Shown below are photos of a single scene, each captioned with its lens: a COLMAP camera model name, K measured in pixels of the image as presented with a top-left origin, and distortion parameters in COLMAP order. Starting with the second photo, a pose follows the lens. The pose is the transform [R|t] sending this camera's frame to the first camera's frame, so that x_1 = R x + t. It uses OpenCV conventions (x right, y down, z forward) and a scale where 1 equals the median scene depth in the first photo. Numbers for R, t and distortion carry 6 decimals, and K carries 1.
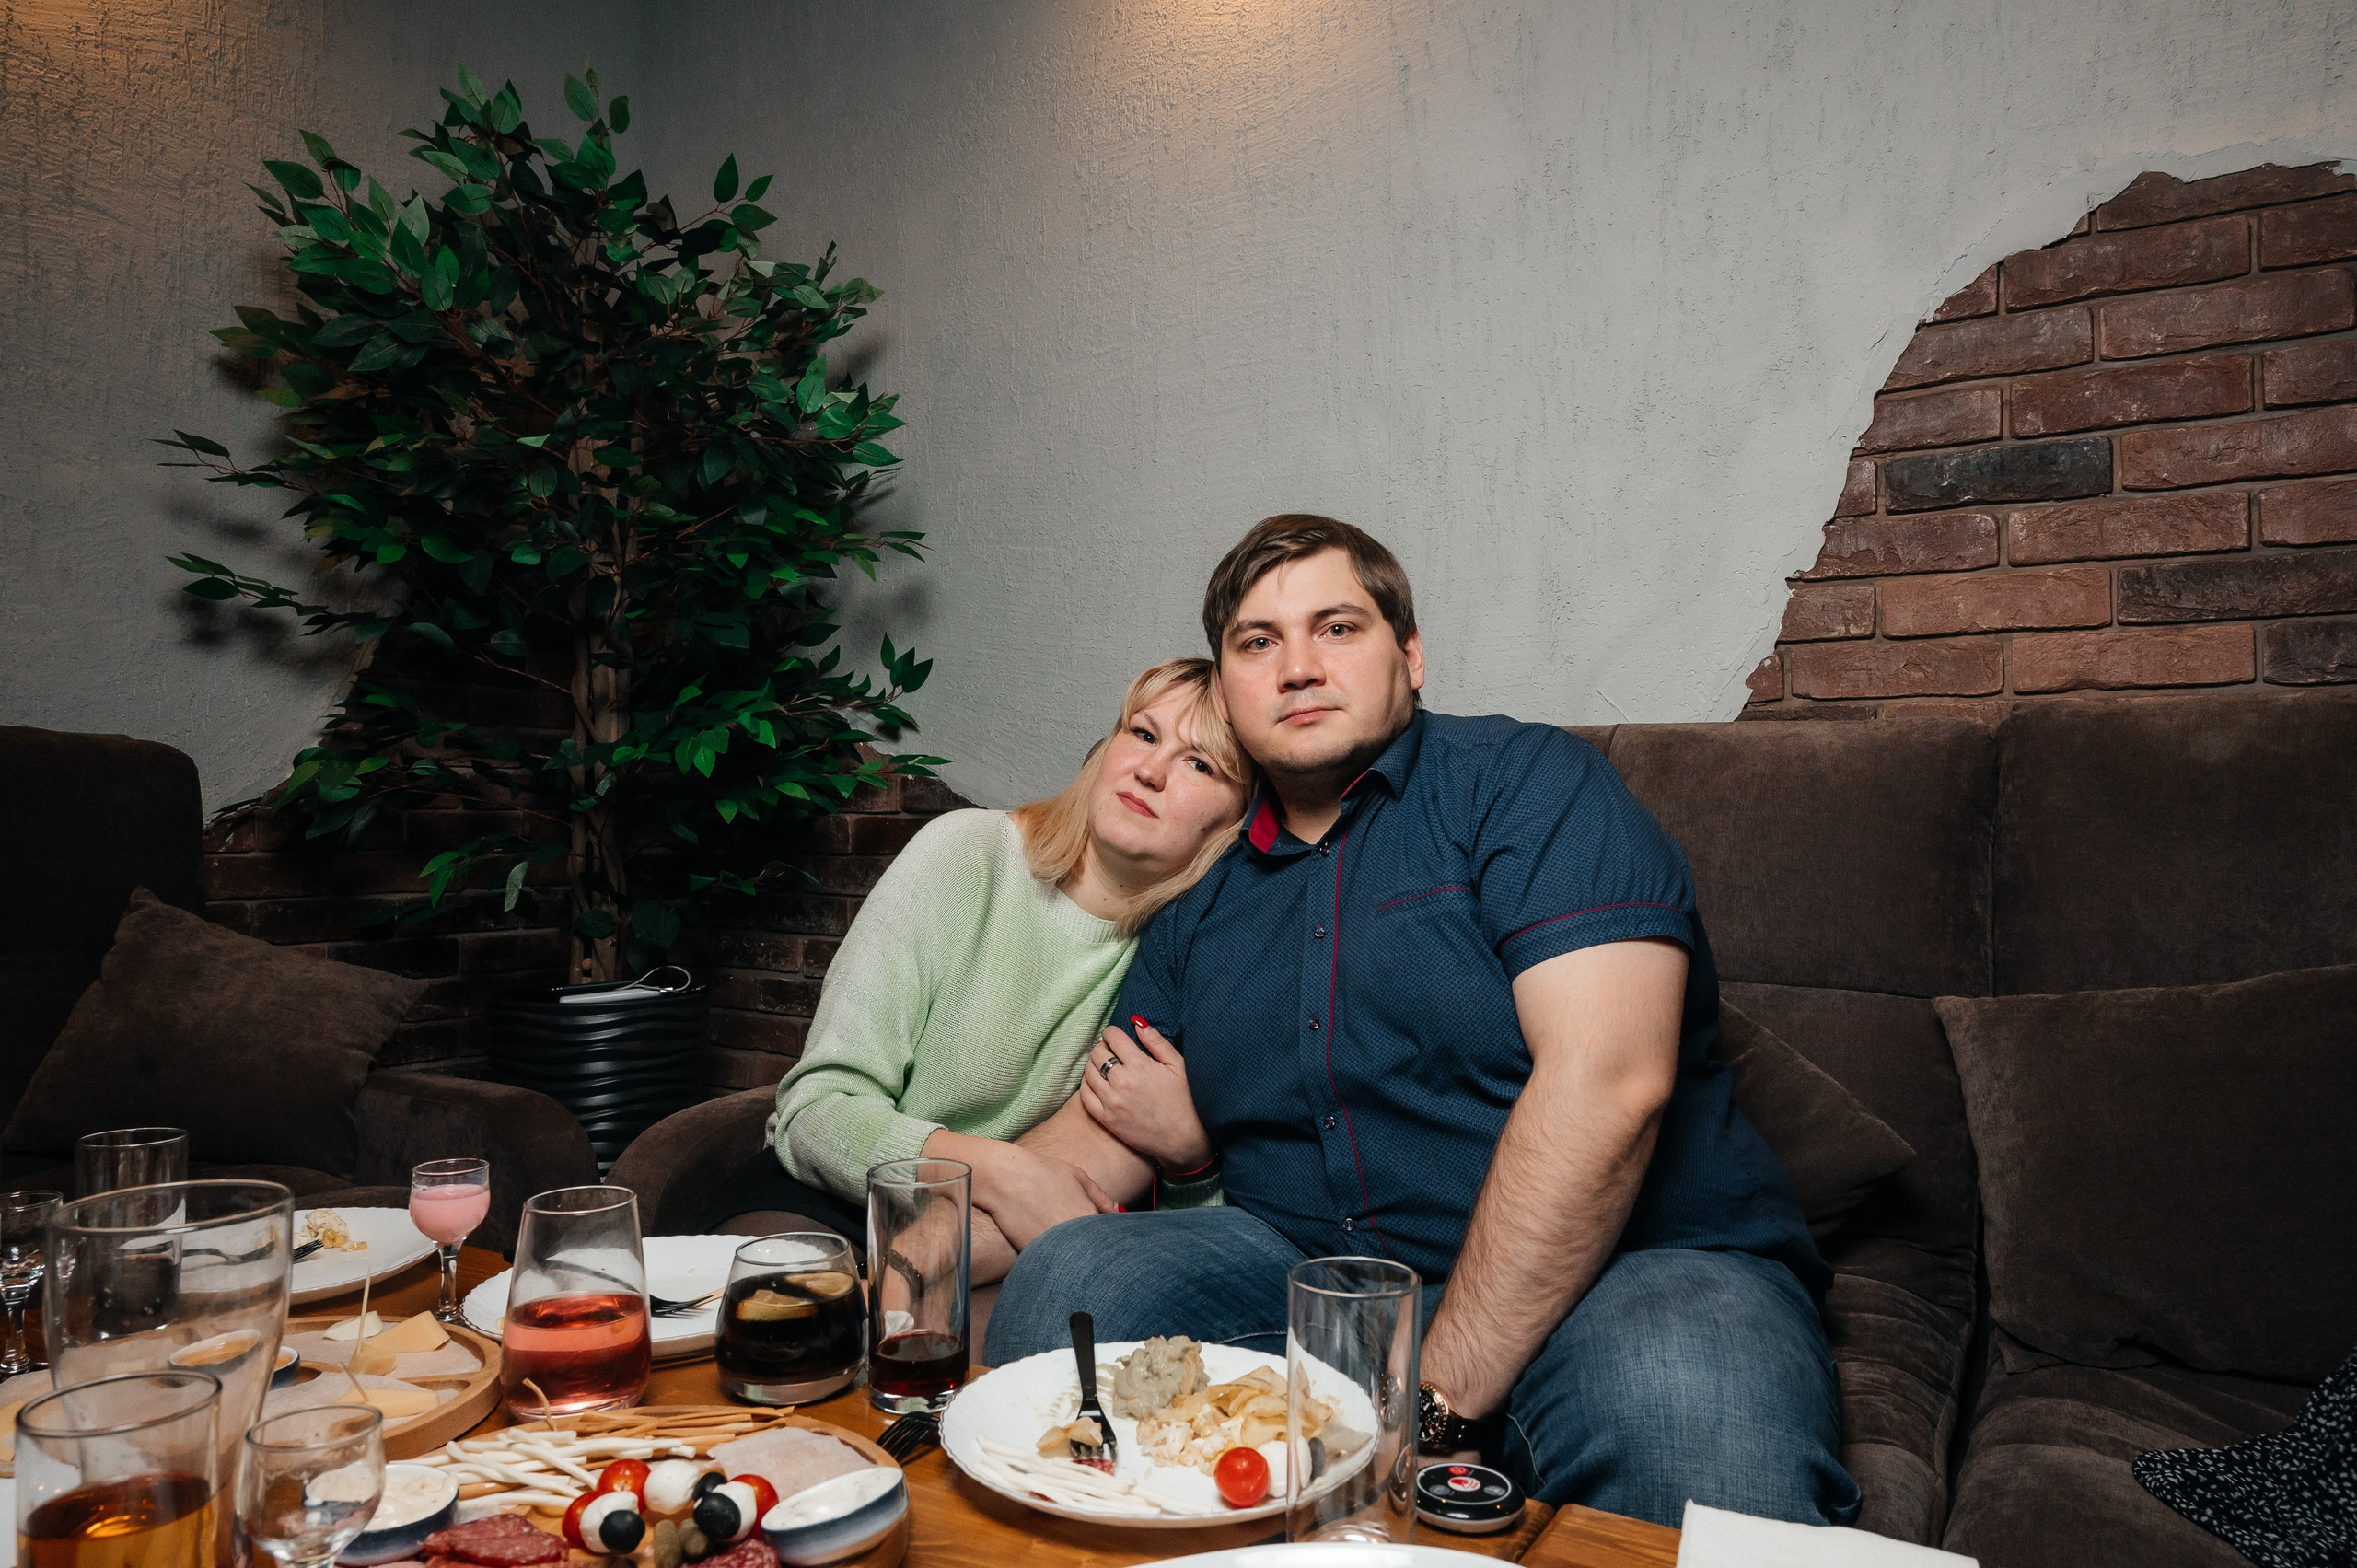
lens RADIAL K [[1642.2, 0, 1175.7], [0, 1642.2, 832.6], [0, 0, 1]] dist [0.024417, -0.027435]
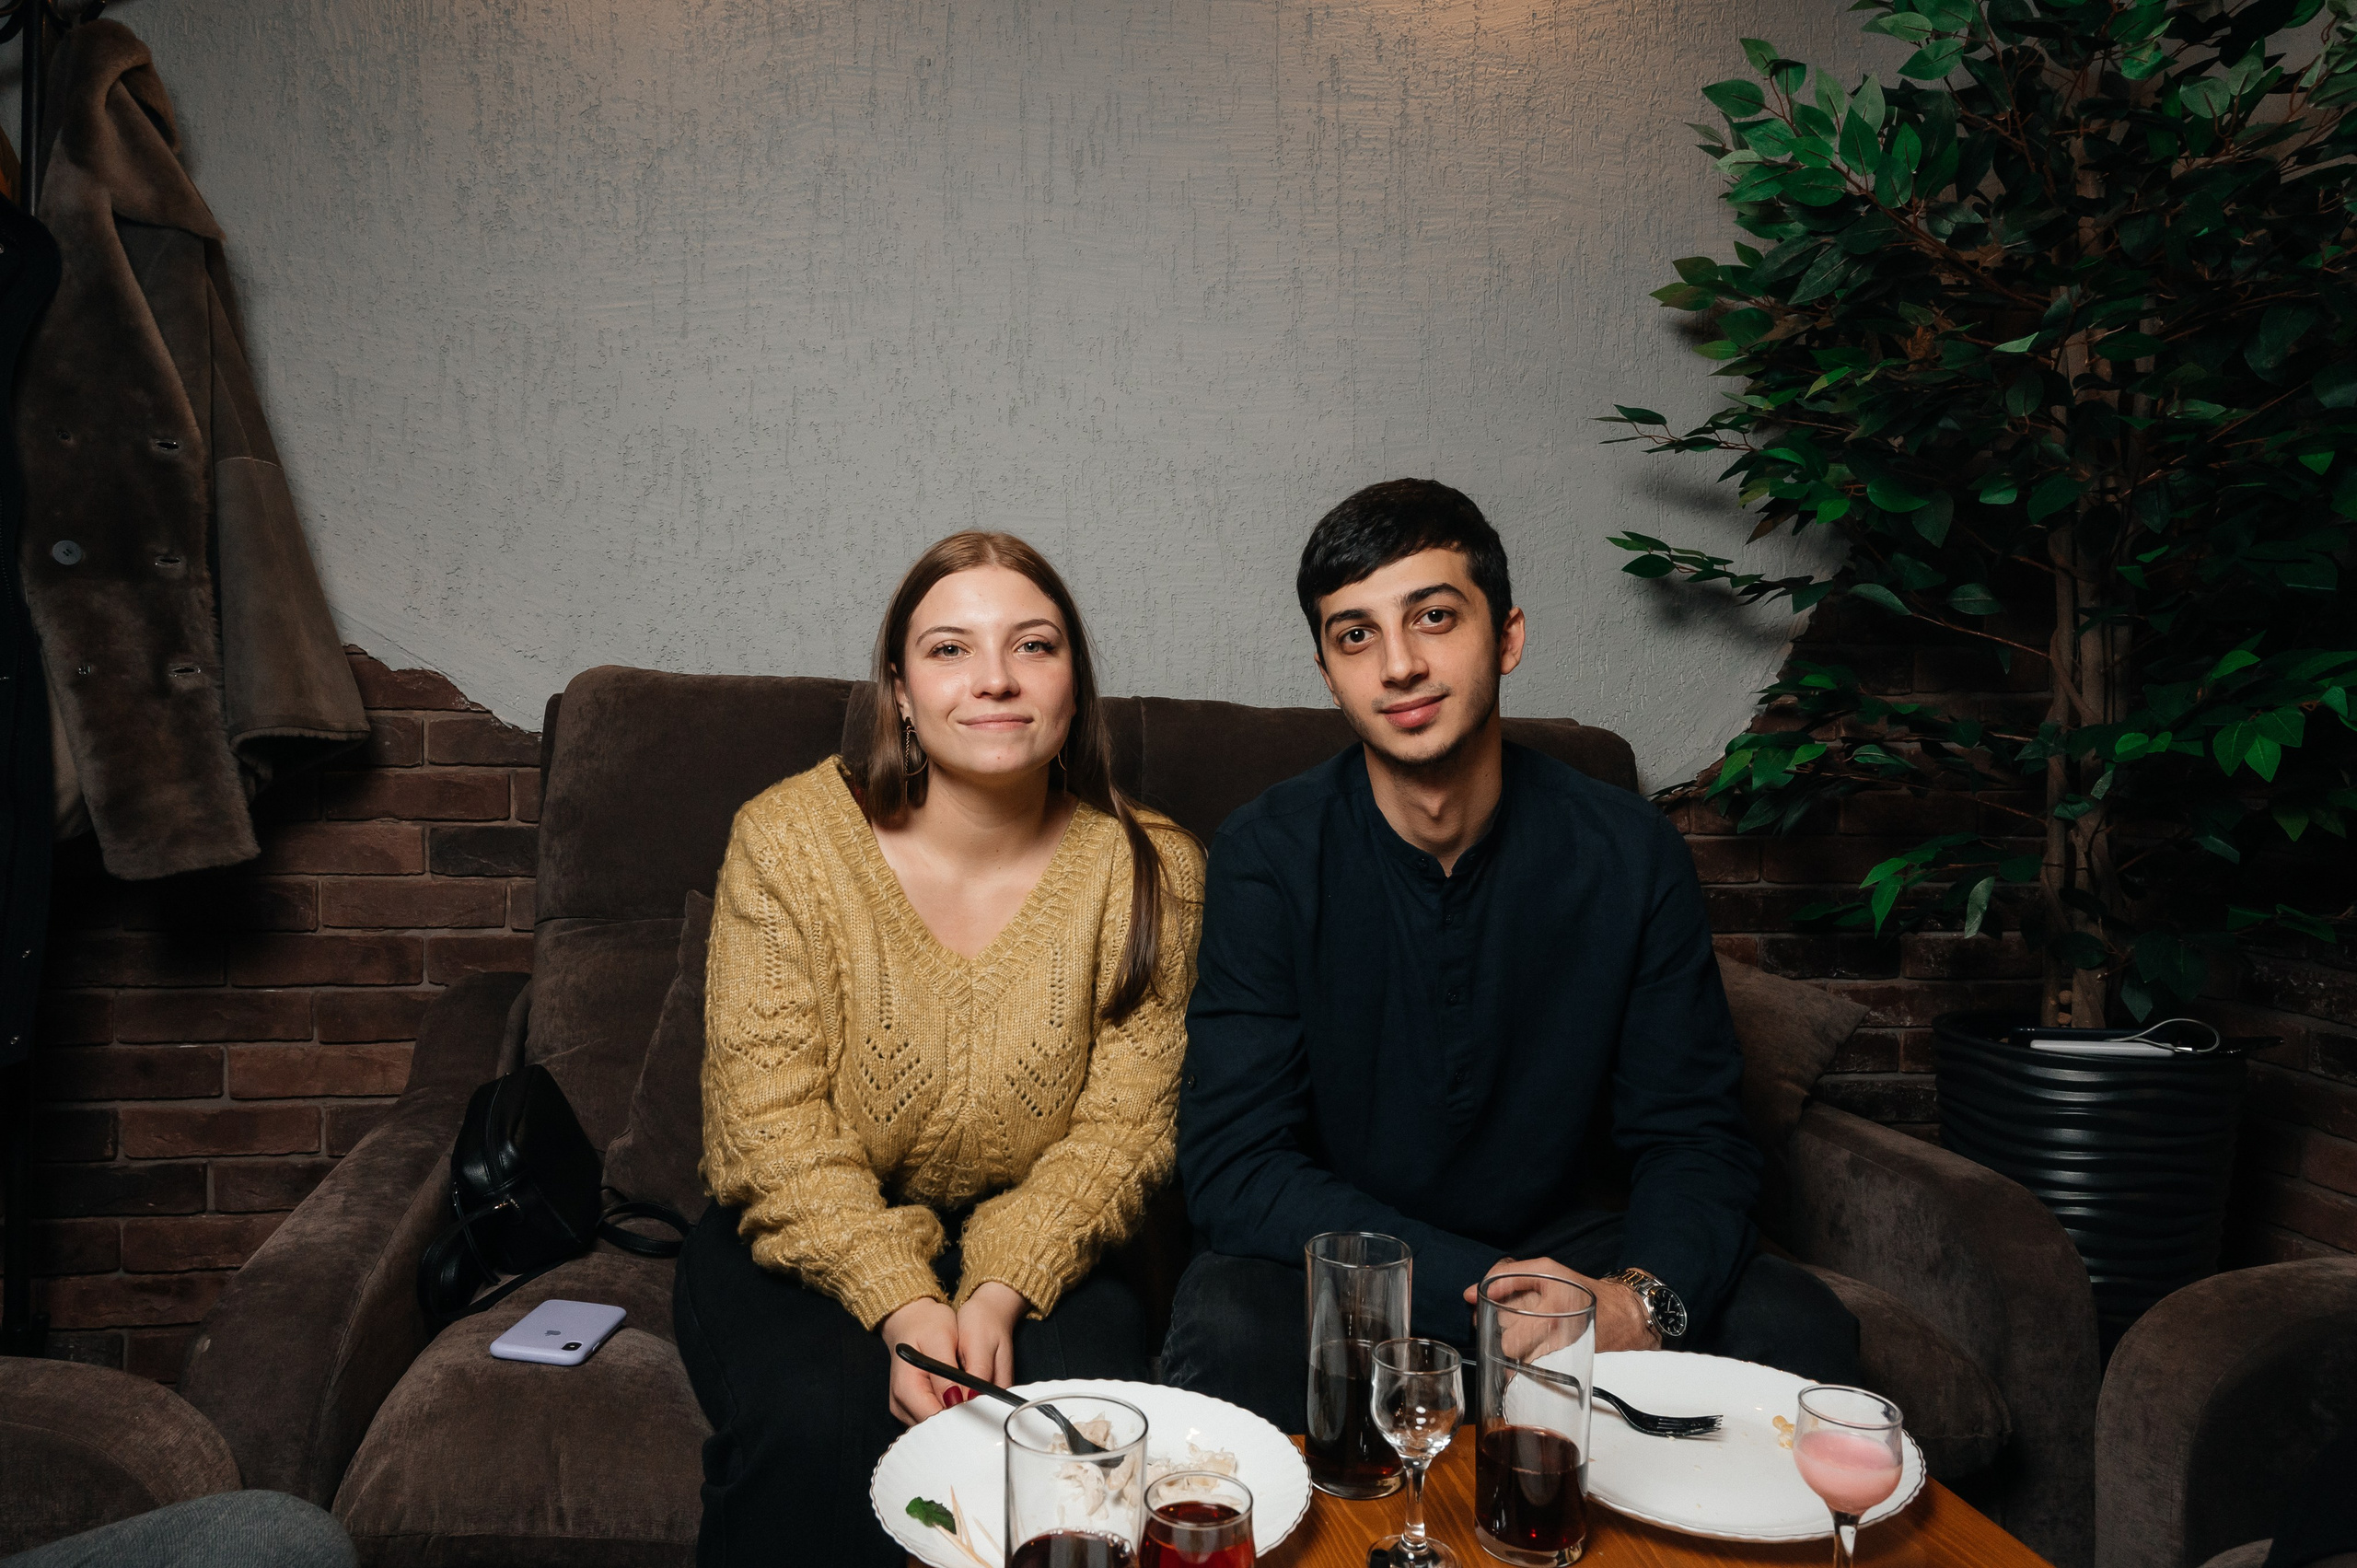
lens RADIAL K [[1642.2, 0, 1175.7], [0, 1642.2, 832.6], [0, 0, 1]] dist [0.024417, -0.027435]
pose [[0.686232, 0.027593, -0.726859, -0.079871], [0.005987, 0.999032, 0.043578, -0.039649], [0.727358, -0.034256, 0.685403, 0.152211]]
